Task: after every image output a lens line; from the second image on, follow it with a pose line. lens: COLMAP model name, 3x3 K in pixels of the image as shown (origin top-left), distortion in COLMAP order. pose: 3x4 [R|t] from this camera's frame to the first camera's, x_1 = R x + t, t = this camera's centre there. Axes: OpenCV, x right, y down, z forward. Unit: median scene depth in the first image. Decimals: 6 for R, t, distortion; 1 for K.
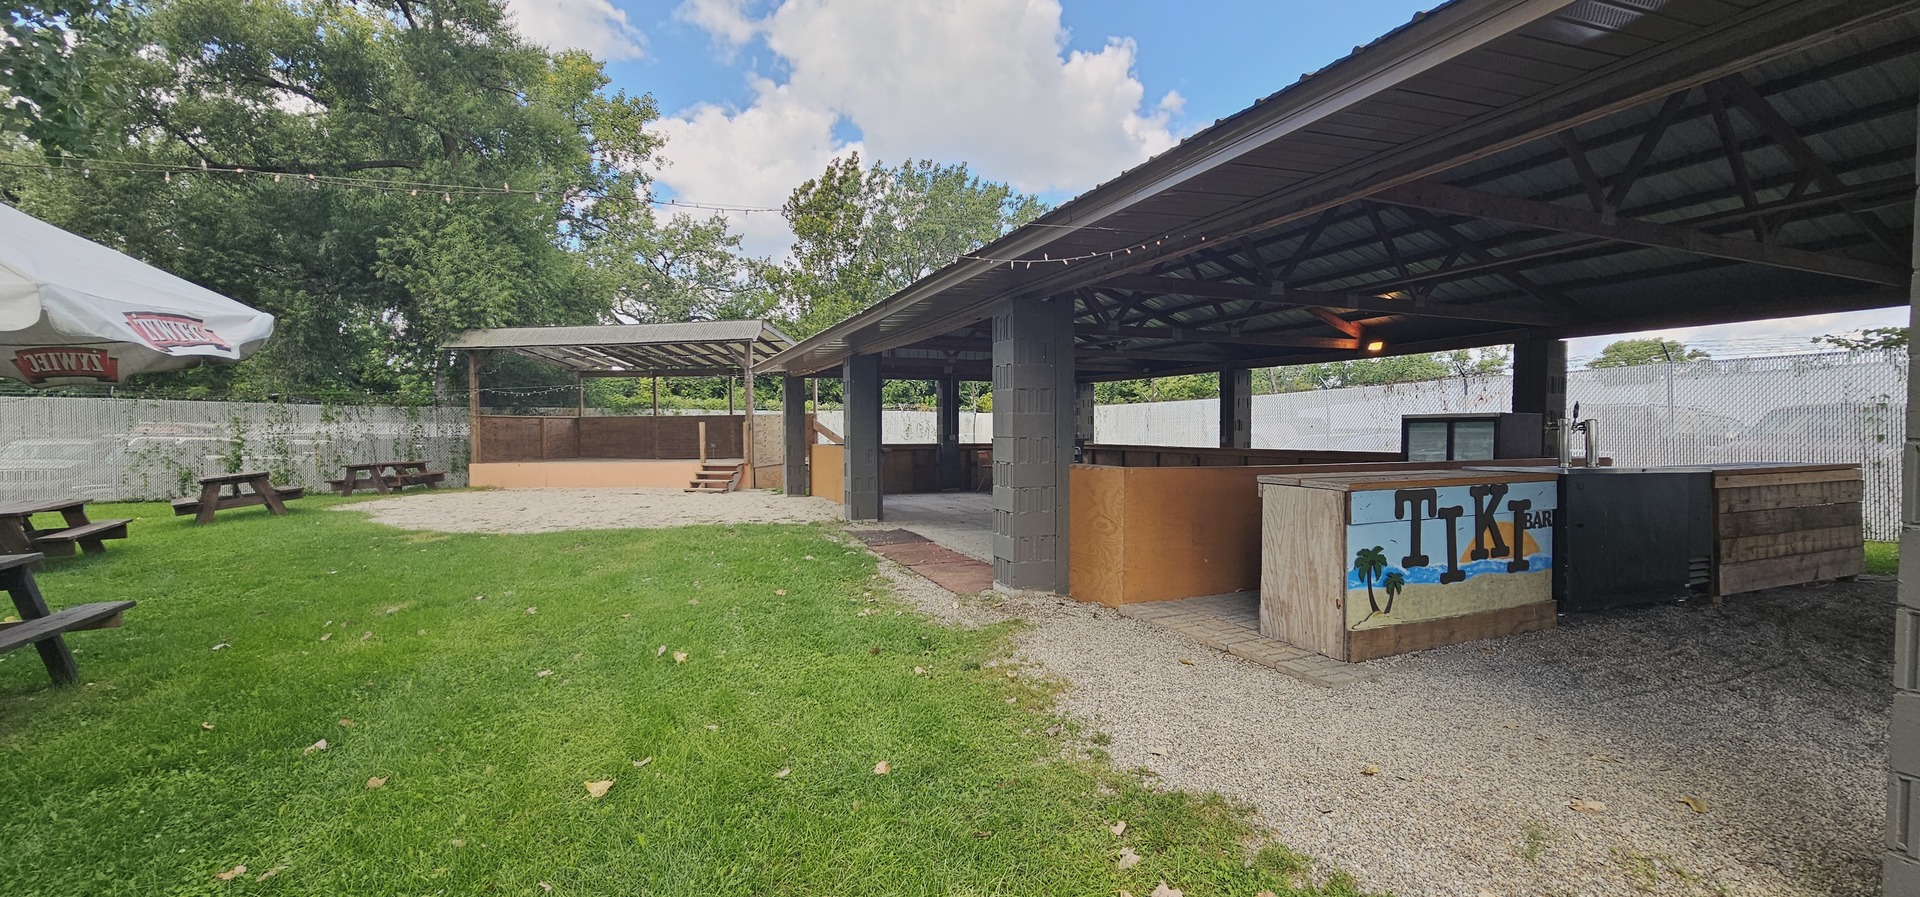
lens RADIAL K [[775.3, 0, 967.4], [0, 775.3, 457.0], [0, 0, 1]] dist [-0.001502, 0.000107]
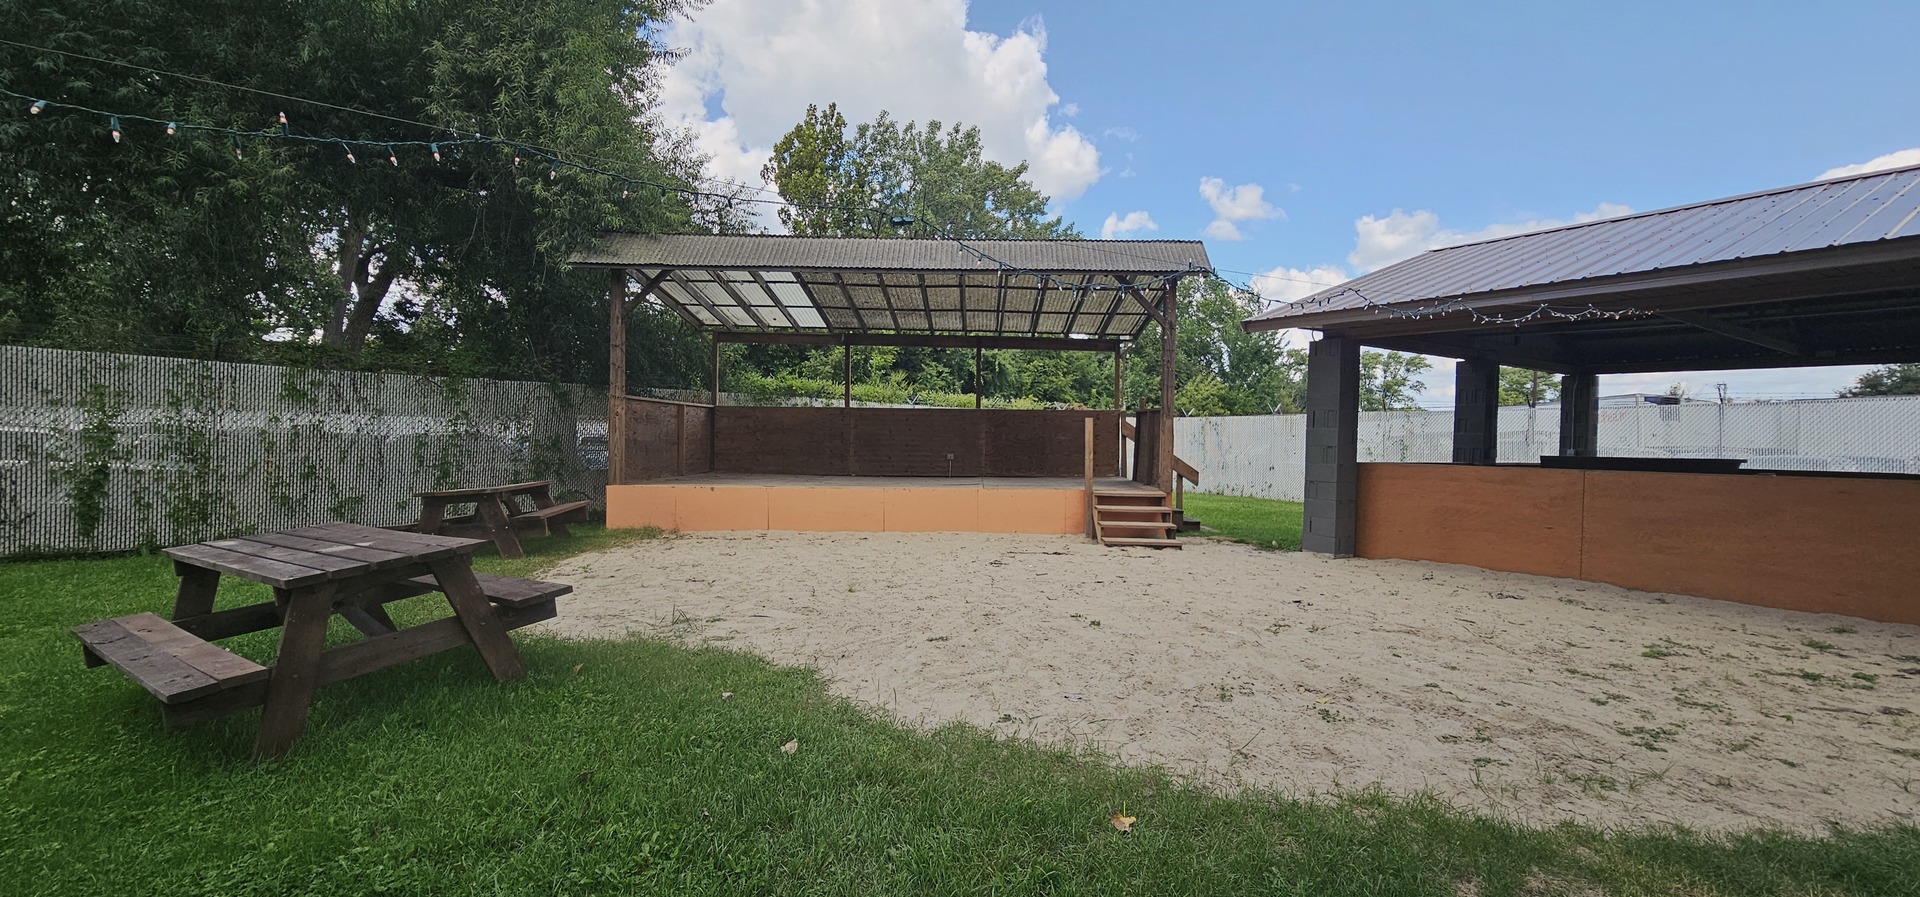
lens RADIAL K [[775.3, 0, 960.9], [0, 775.3, 460.7], [0, 0, 1]] dist [-0.001502, 0.000107]
pose [[0.984533, 0.014836, 0.174568, -0.498675], [-0.013976, 0.999883, -0.006154, -0.008597], [-0.174639, 0.003619, 0.984626, 0.432704]]
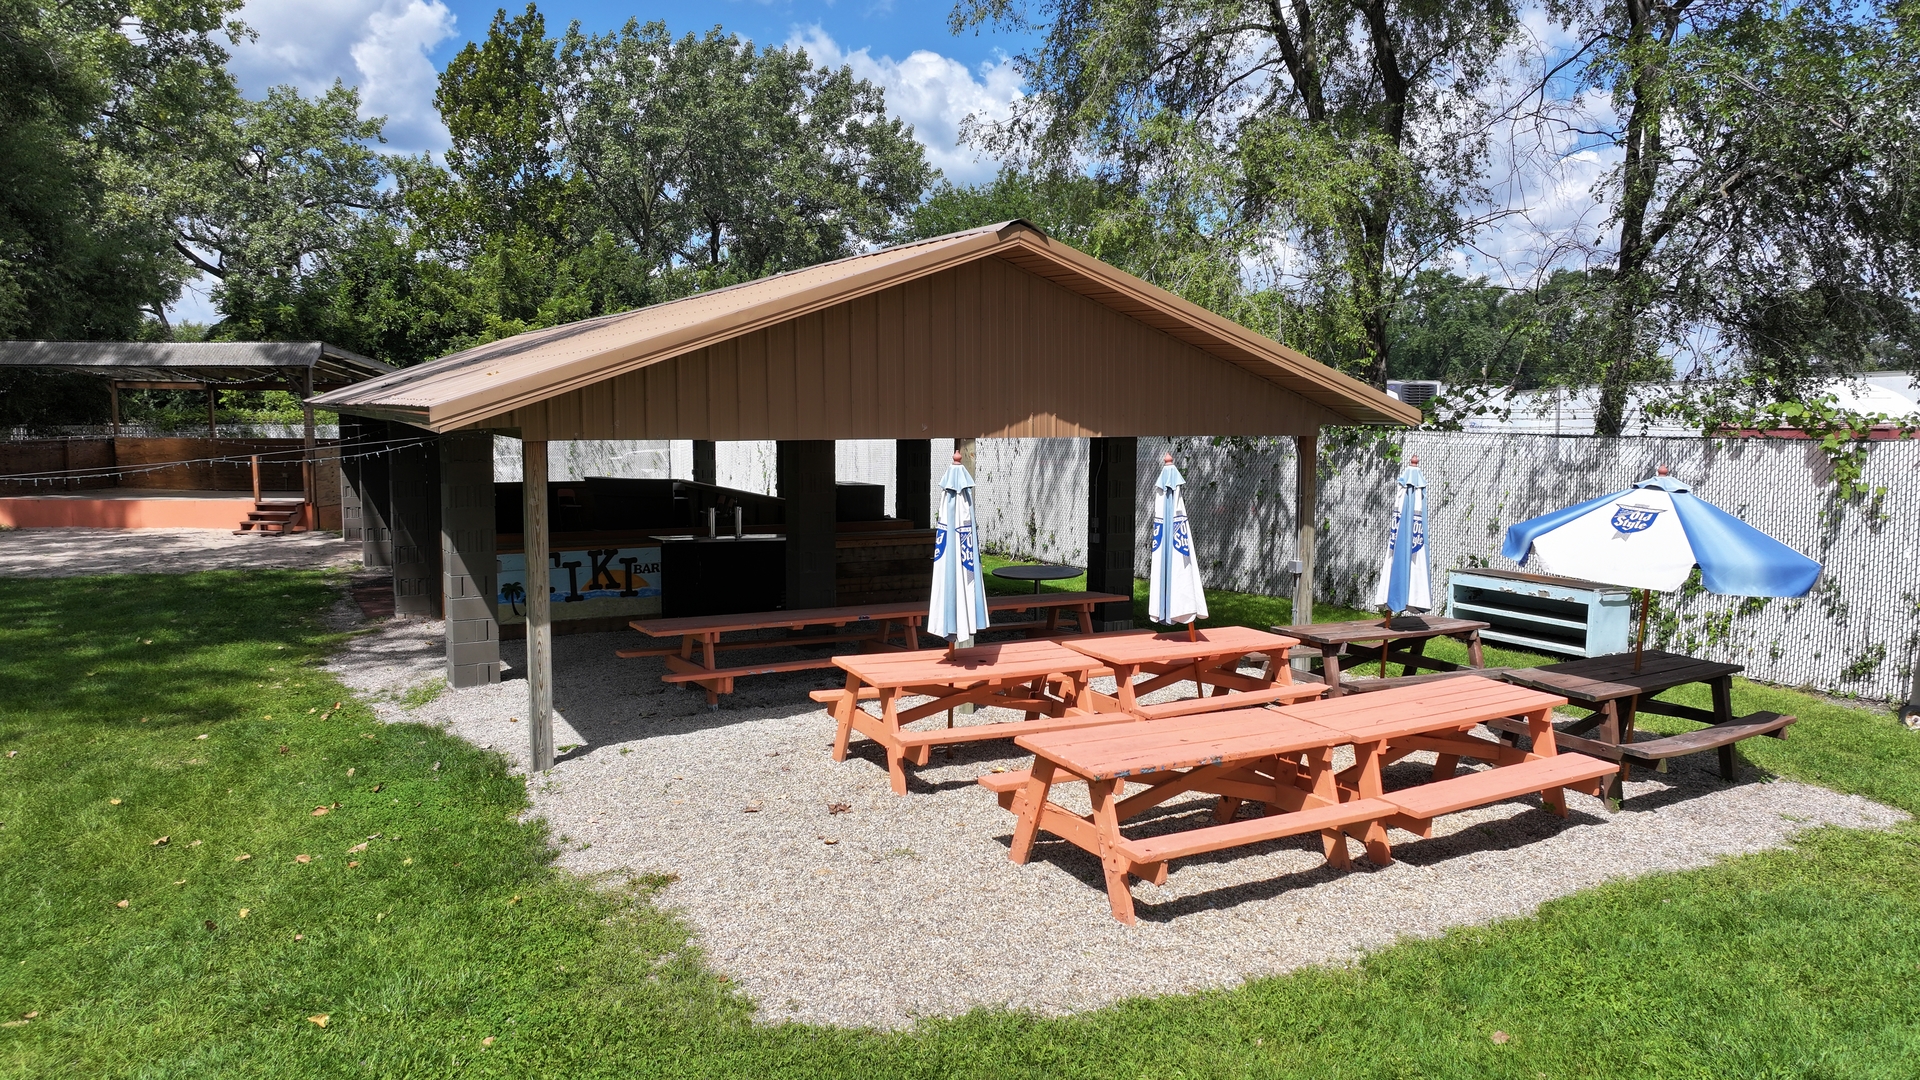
lens RADIAL K [[1334.9, 0, 948.7], [0, 1334.9, 549.0], [0, 0, 1]] dist [0.003951, -0.007350]
pose [[0.996906, 0.000280, 0.078608, 0.309011], [-0.005925, 0.997416, 0.071594, -0.049350], [-0.078384, -0.071838, 0.994332, -0.554636]]
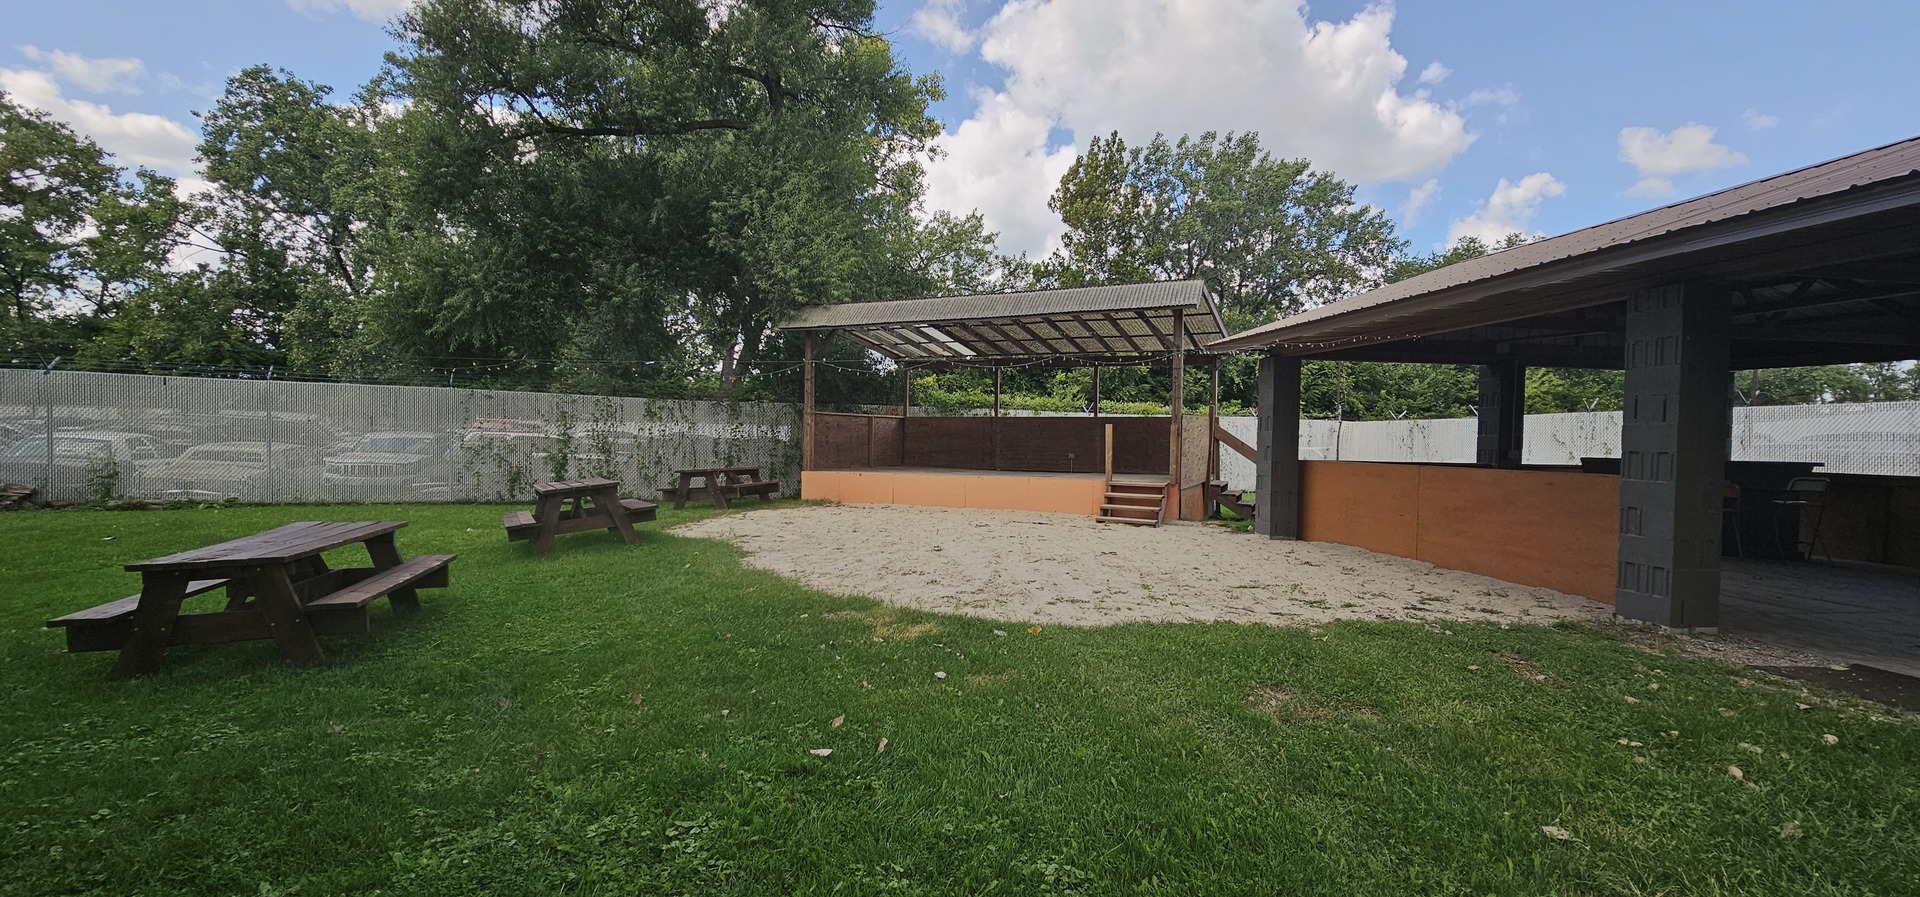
lens RADIAL K [[775.3, 0, 974.4], [0, 775.3, 457.5], [0, 0, 1]] dist [-0.001502, 0.000107]
pose [[0.969064, 0.025515, -0.245488, -0.268052], [-0.028195, 0.999575, -0.007407, -0.004895], [0.245195, 0.014099, 0.969371, 0.254620]]
